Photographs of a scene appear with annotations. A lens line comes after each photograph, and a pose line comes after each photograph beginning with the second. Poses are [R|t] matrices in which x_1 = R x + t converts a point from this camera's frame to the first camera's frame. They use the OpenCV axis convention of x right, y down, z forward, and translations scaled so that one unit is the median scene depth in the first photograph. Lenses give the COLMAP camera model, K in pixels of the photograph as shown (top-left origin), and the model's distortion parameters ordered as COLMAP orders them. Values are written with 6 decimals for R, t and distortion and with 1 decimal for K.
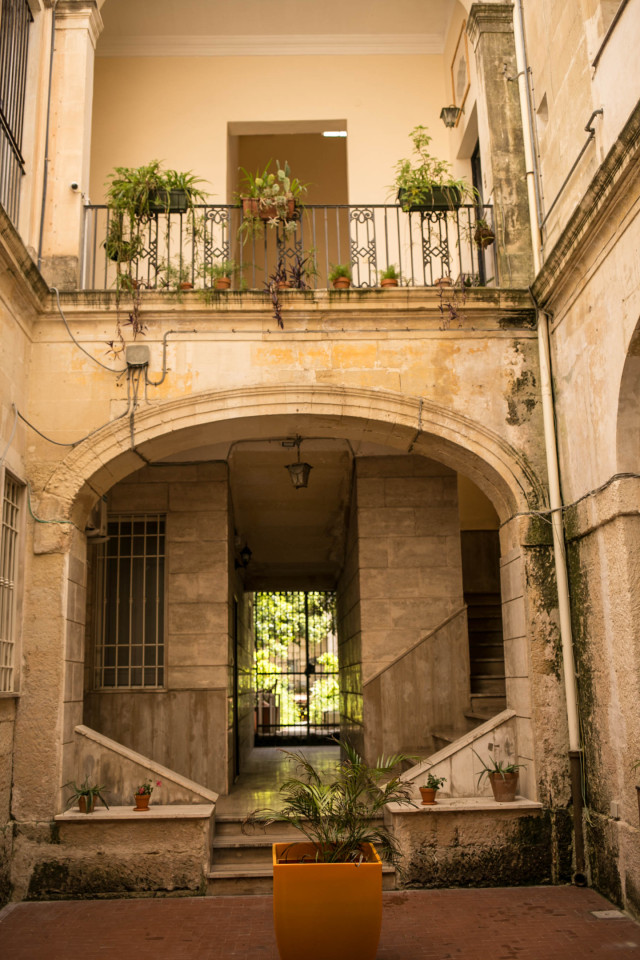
lens RADIAL K [[924.8, 0, 318.3], [0, 924.8, 482.7], [0, 0, 1]] dist [-0.044266, 0.000000]
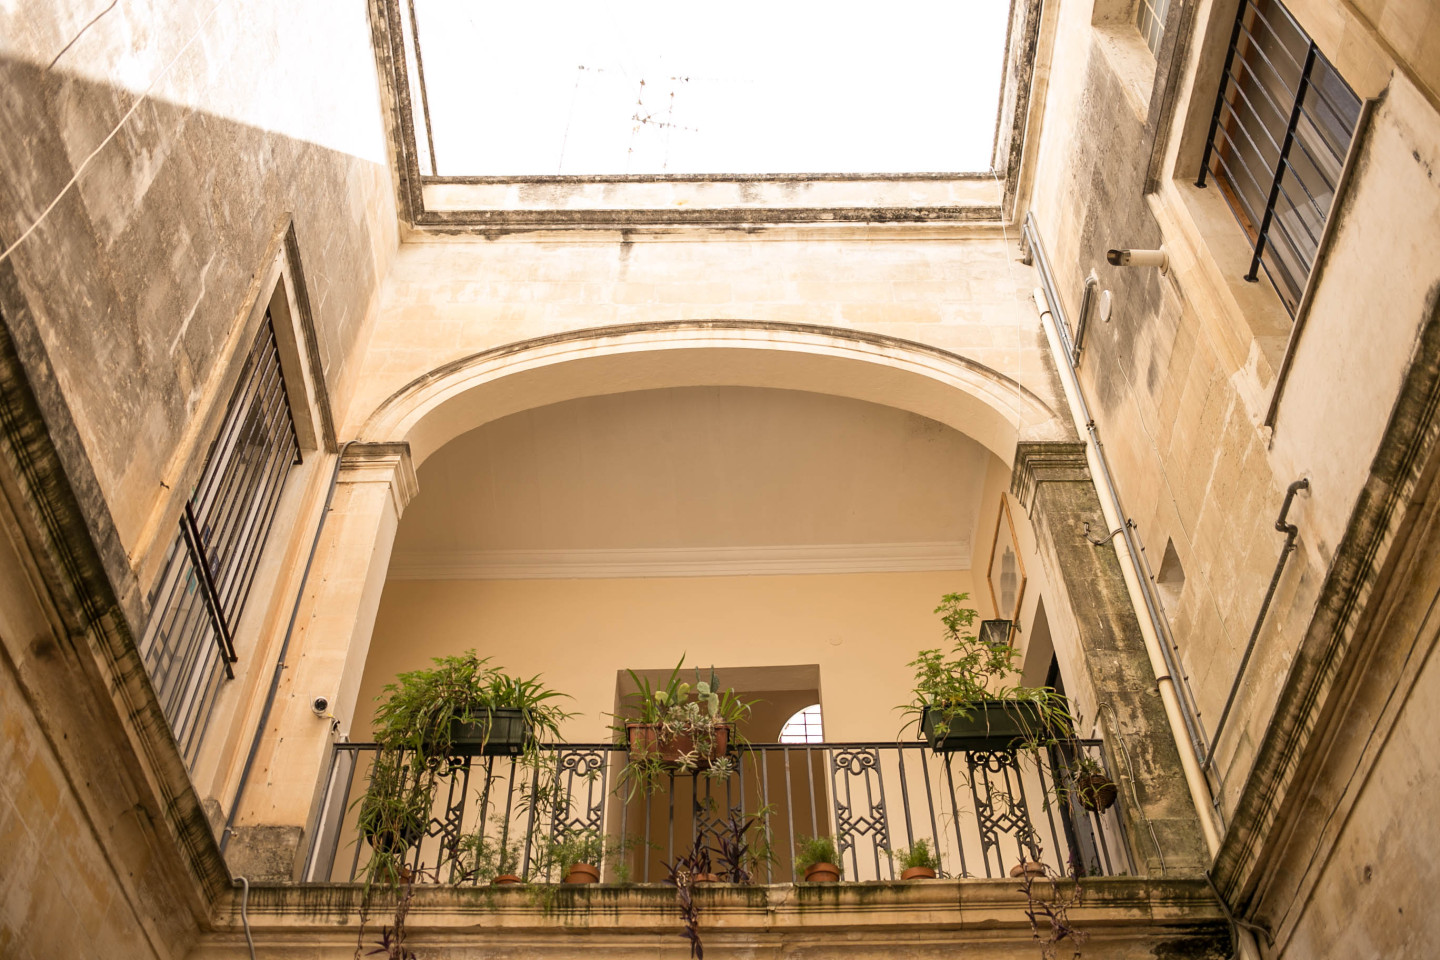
lens RADIAL K [[1387.2, 0, 721.4], [0, 1387.2, 473.5], [0, 0, 1]] dist [-0.044266, 0.000000]
pose [[0.999318, -0.017888, -0.032311, -0.000949], [-0.004753, 0.805314, -0.592829, 0.049455], [0.036625, 0.592579, 0.804680, 0.277010]]
